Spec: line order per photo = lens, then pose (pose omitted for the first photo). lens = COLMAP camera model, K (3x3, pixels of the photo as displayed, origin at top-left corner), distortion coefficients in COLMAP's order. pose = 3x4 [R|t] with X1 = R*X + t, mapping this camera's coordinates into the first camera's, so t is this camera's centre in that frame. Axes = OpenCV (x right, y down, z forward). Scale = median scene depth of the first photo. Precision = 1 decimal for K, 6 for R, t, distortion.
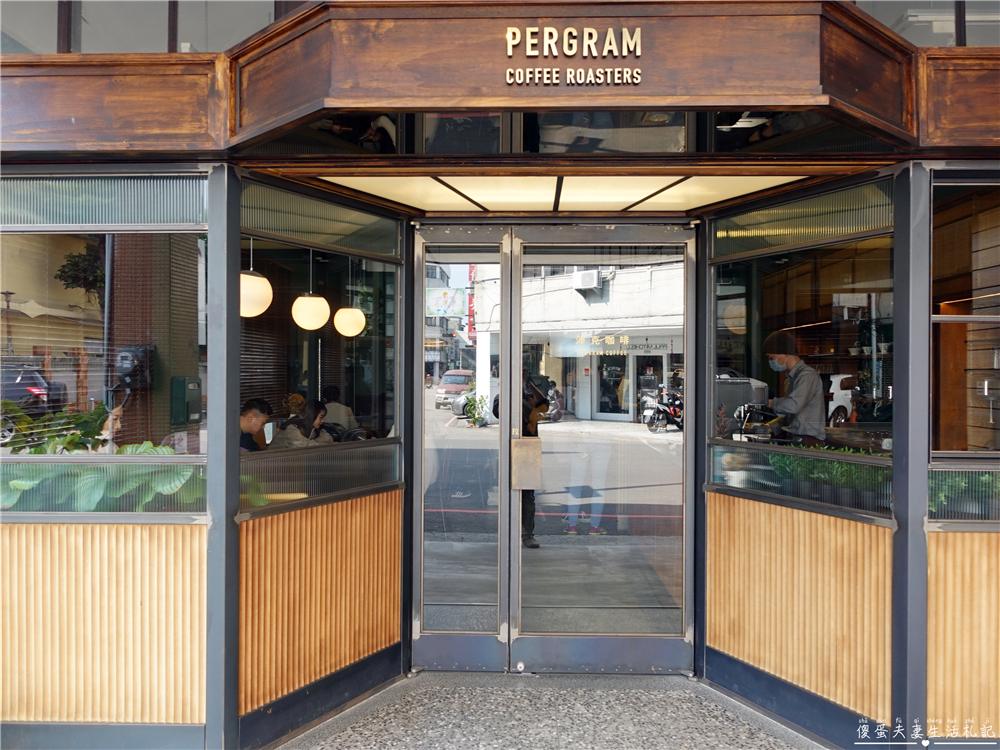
lens RADIAL K [[789.6, 0, 500.0], [0, 789.6, 375.0], [0, 0, 1]] dist [0.007975, 0.011855]
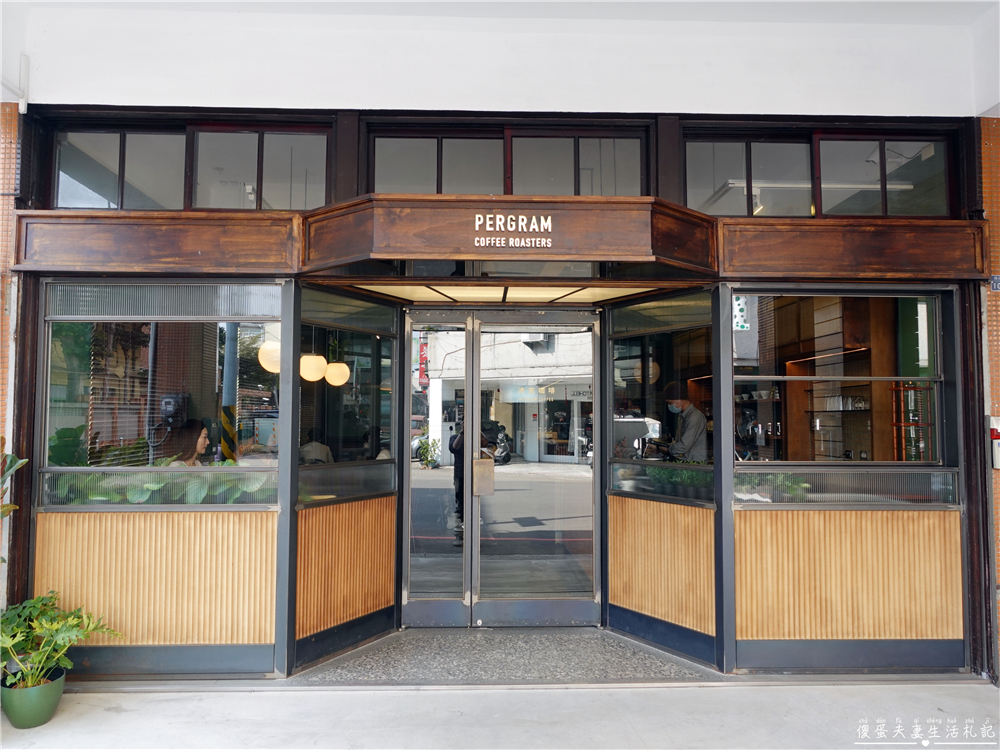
lens RADIAL K [[789.6, 0, 500.0], [0, 789.6, 375.0], [0, 0, 1]] dist [0.007975, 0.011855]
pose [[0.997971, 0.001842, 0.063646, -0.033963], [0.001825, 0.998343, -0.057518, 0.012603], [-0.063646, 0.057518, 0.996314, -0.520360]]
